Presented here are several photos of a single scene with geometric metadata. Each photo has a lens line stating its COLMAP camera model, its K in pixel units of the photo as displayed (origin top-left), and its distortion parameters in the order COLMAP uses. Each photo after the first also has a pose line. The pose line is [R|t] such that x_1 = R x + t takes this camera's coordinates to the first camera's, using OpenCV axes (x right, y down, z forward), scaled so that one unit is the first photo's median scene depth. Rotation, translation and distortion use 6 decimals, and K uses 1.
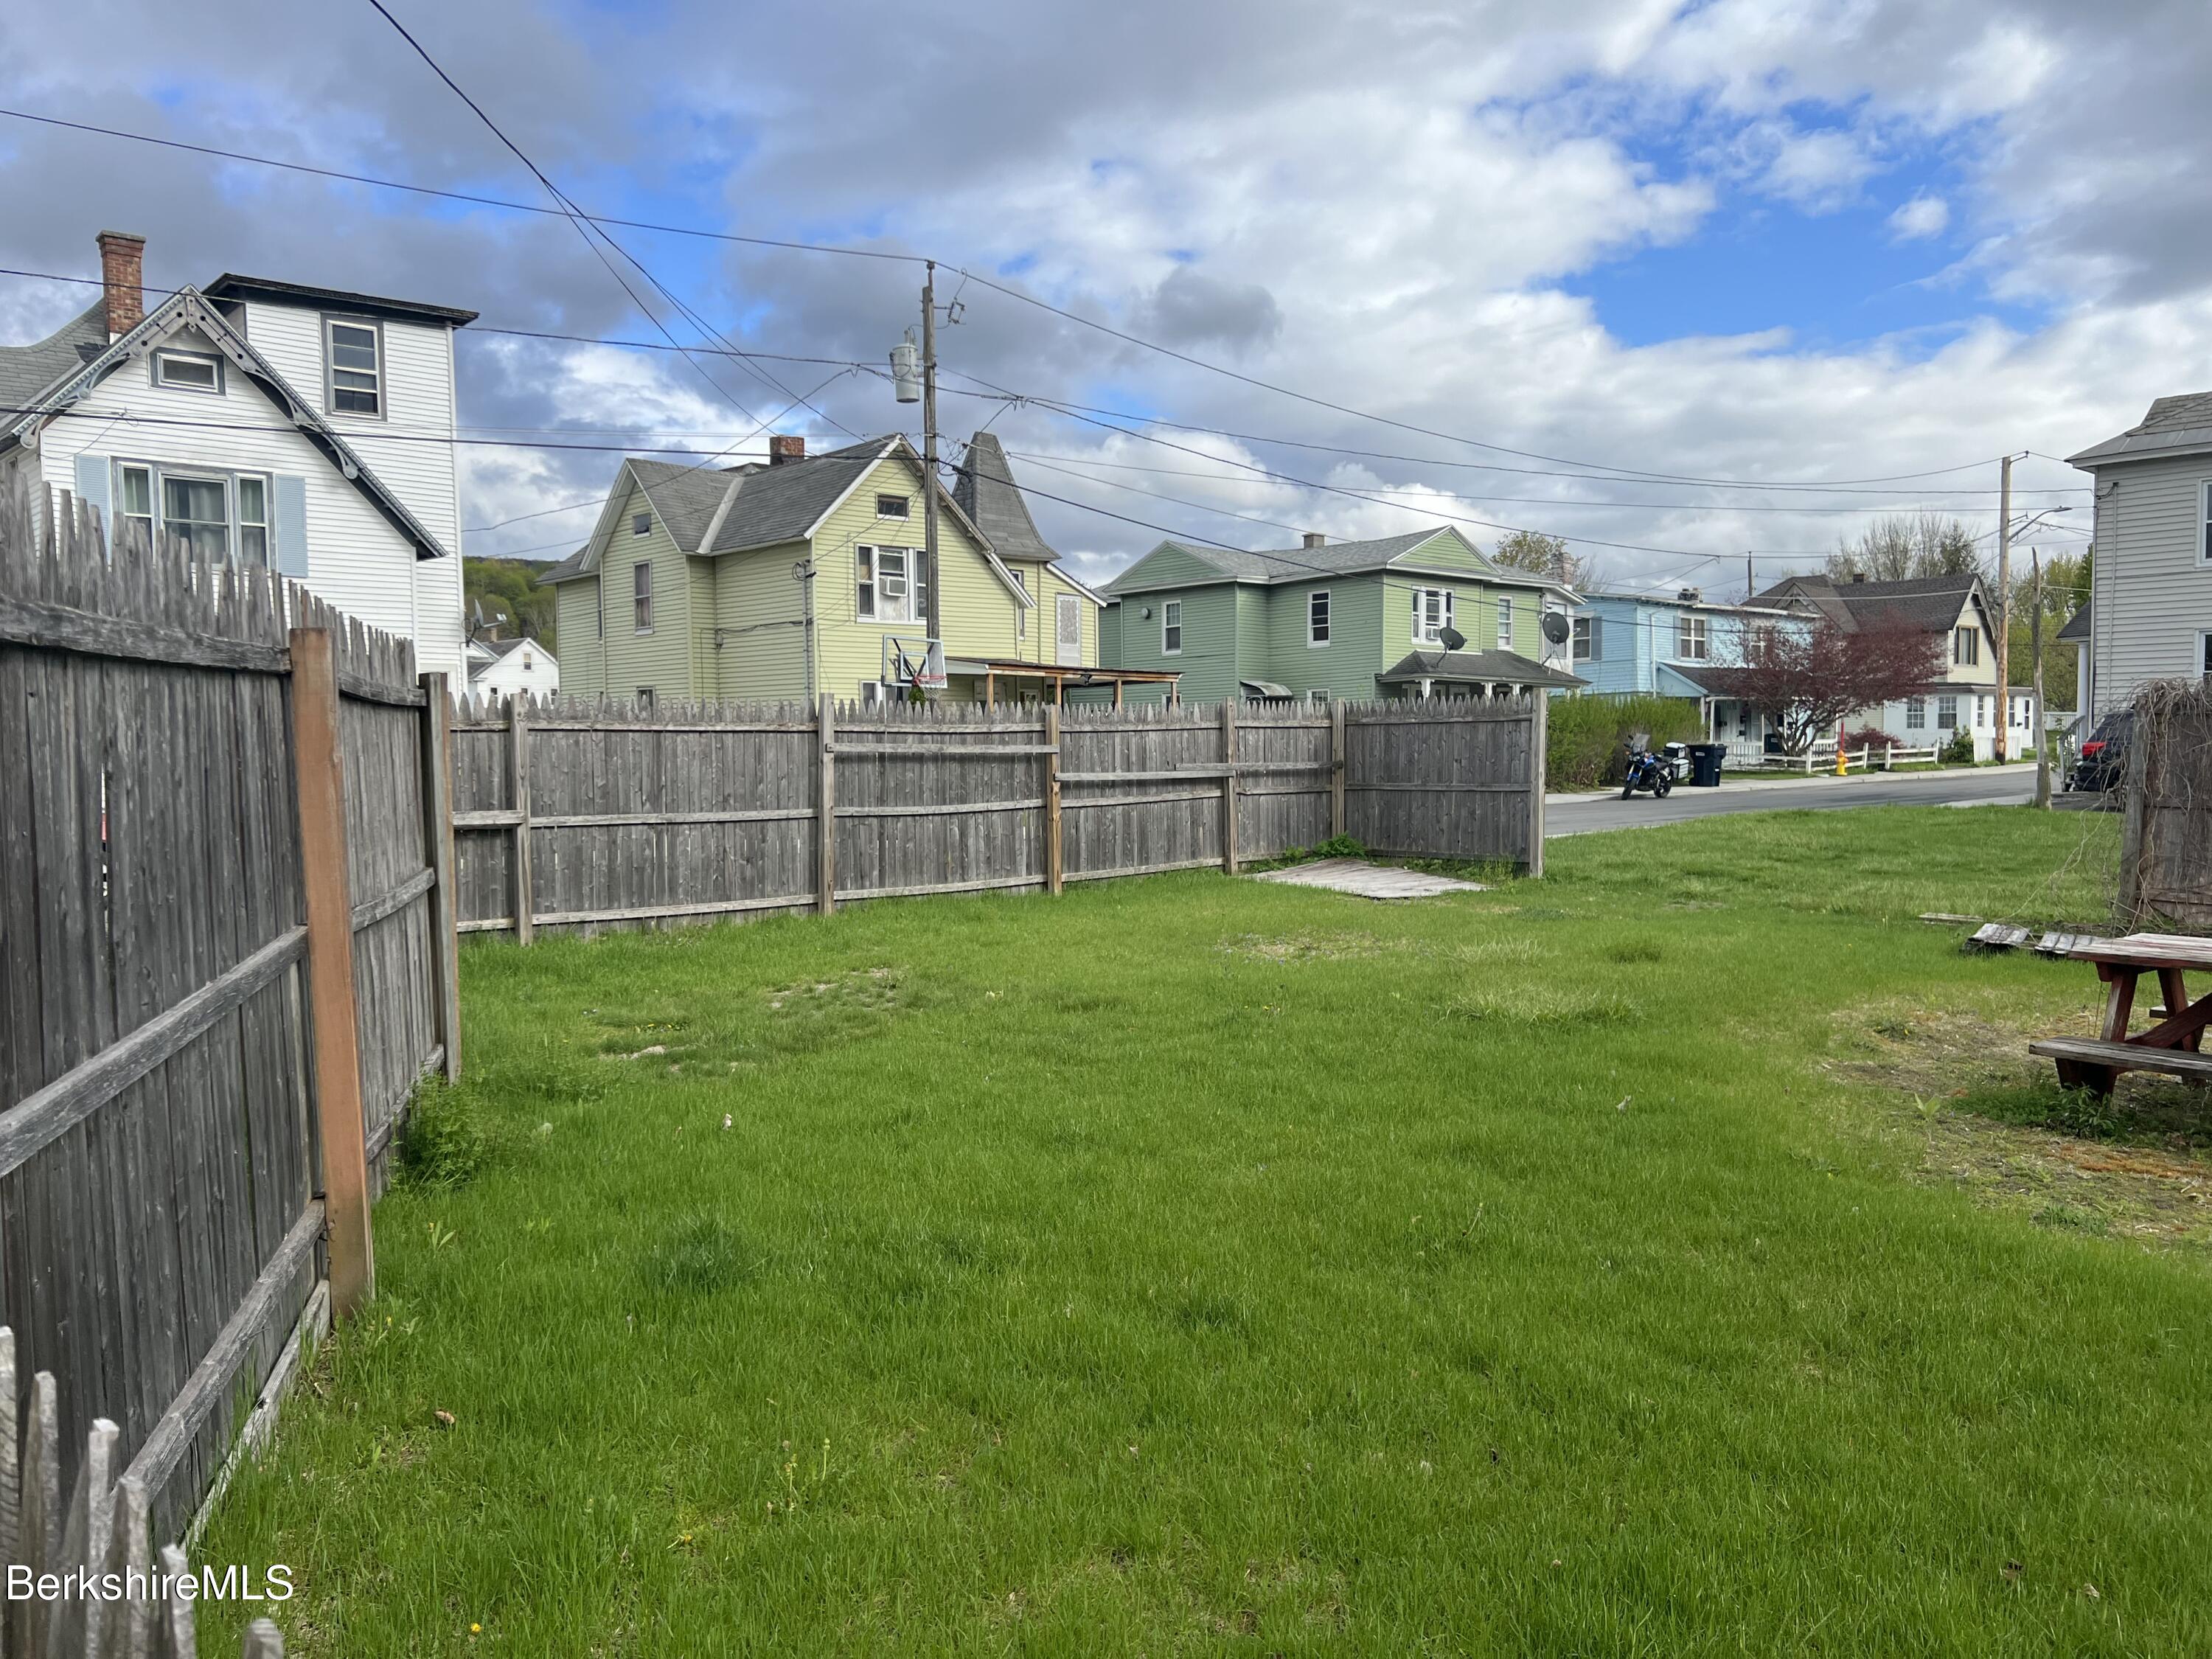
lens RADIAL K [[1688.7, 0, 1106.0], [0, 1688.7, 829.5], [0, 0, 1]] dist [0.058275, 0.000736]
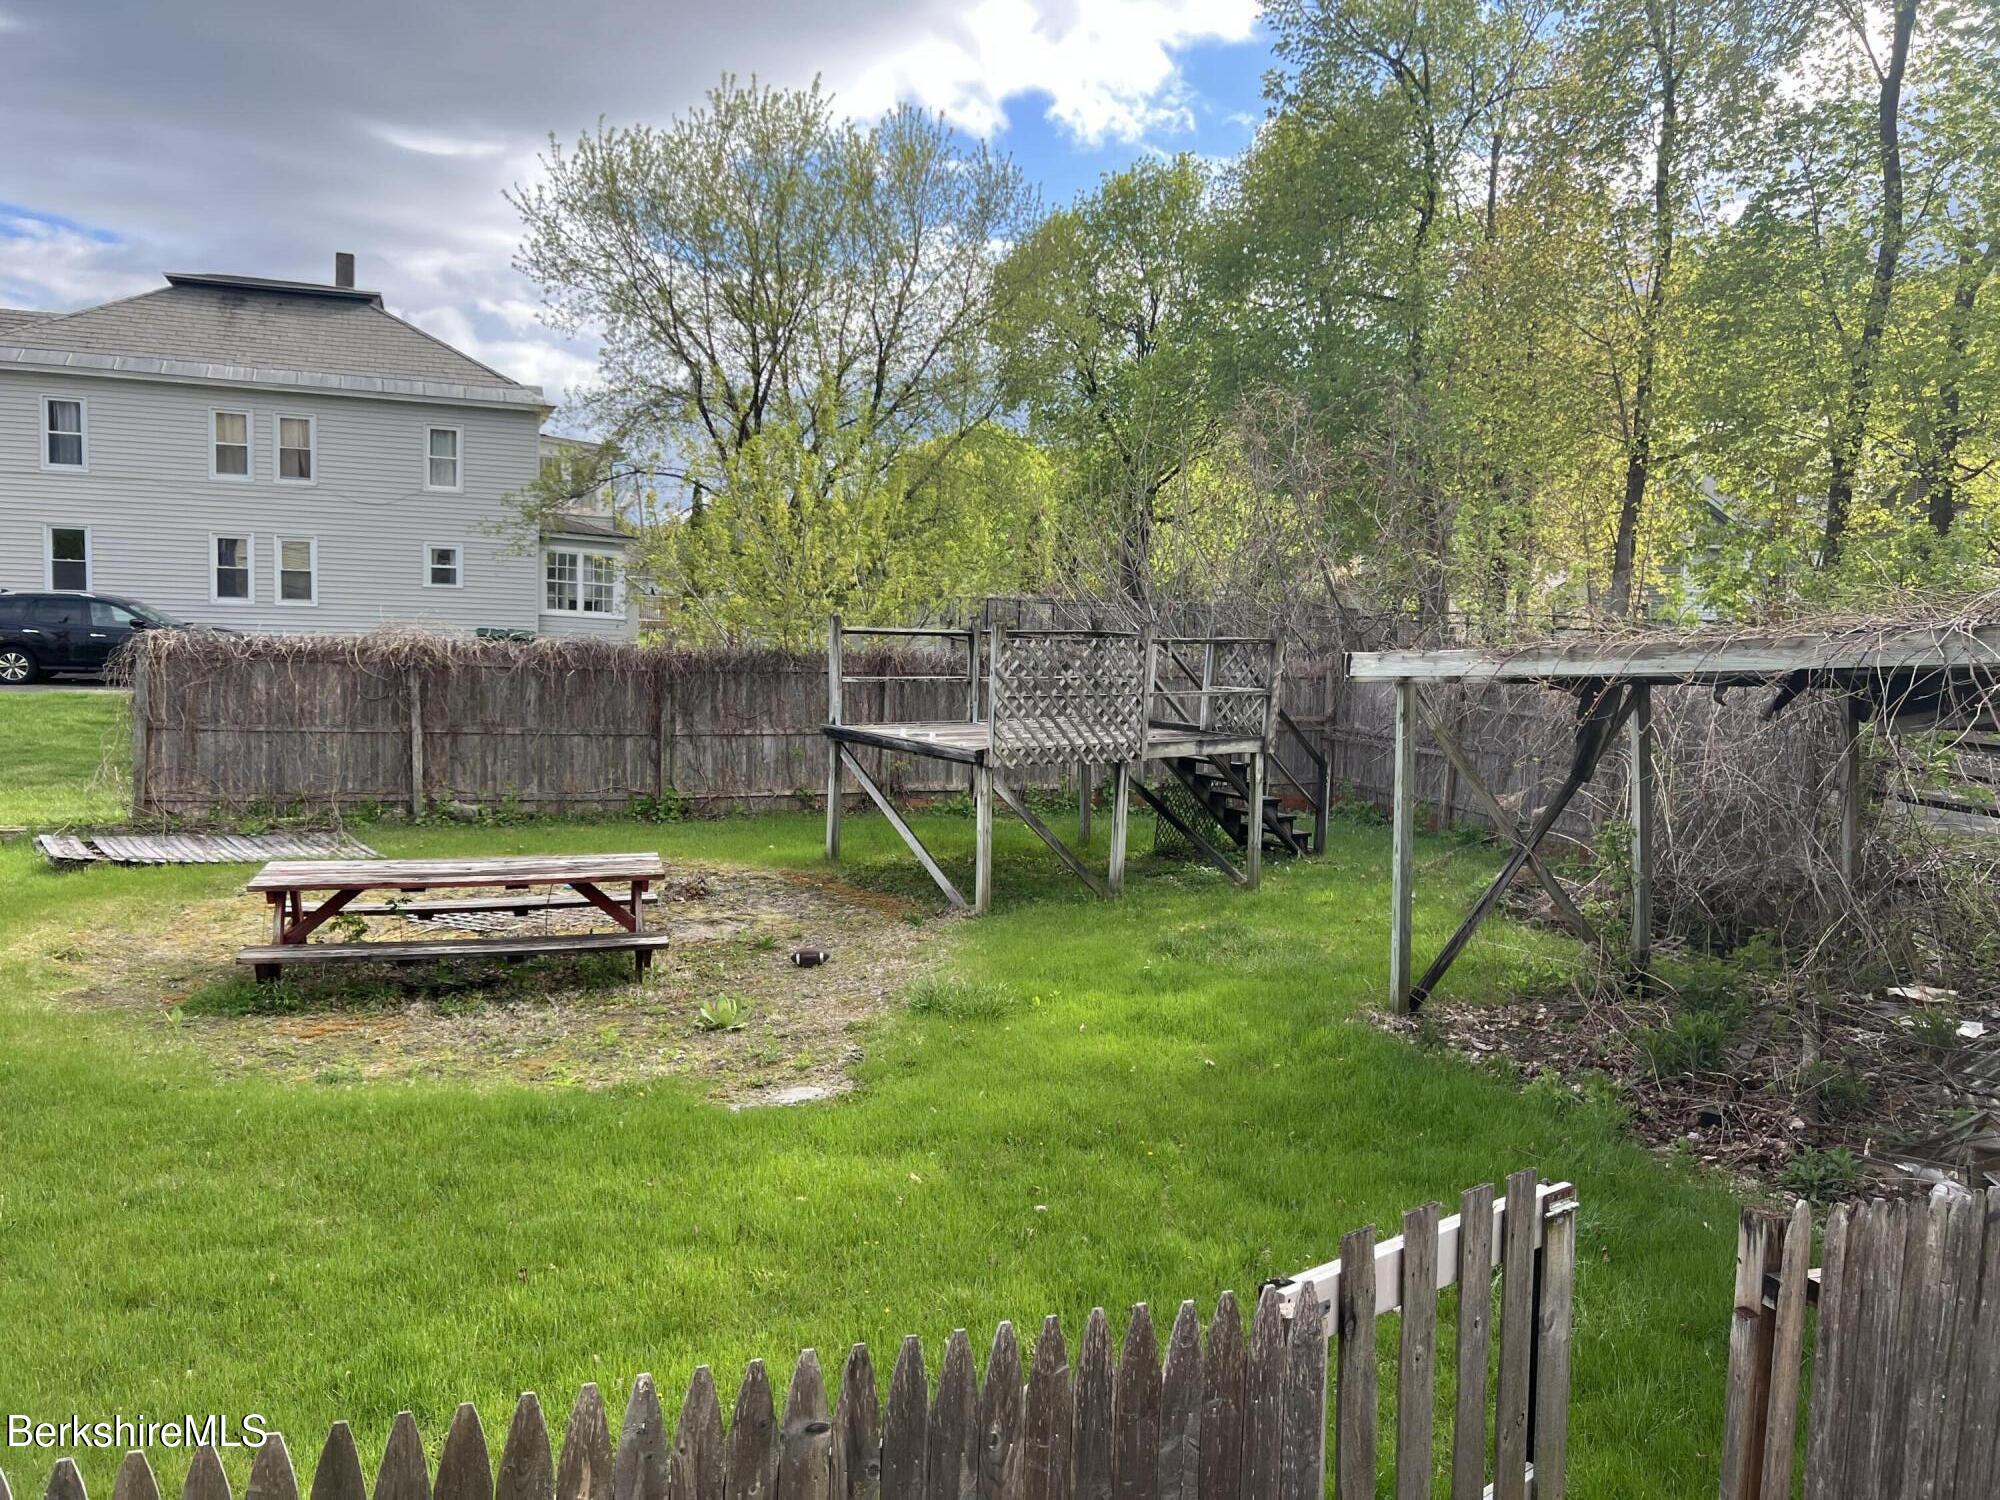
lens RADIAL K [[1526.9, 0, 1000.0], [0, 1526.9, 750.0], [0, 0, 1]] dist [0.058275, 0.000736]
pose [[0.416979, -0.068693, 0.906317, -0.477638], [0.022000, 0.997611, 0.065491, -0.159480], [-0.908650, -0.007369, 0.417494, -0.135532]]
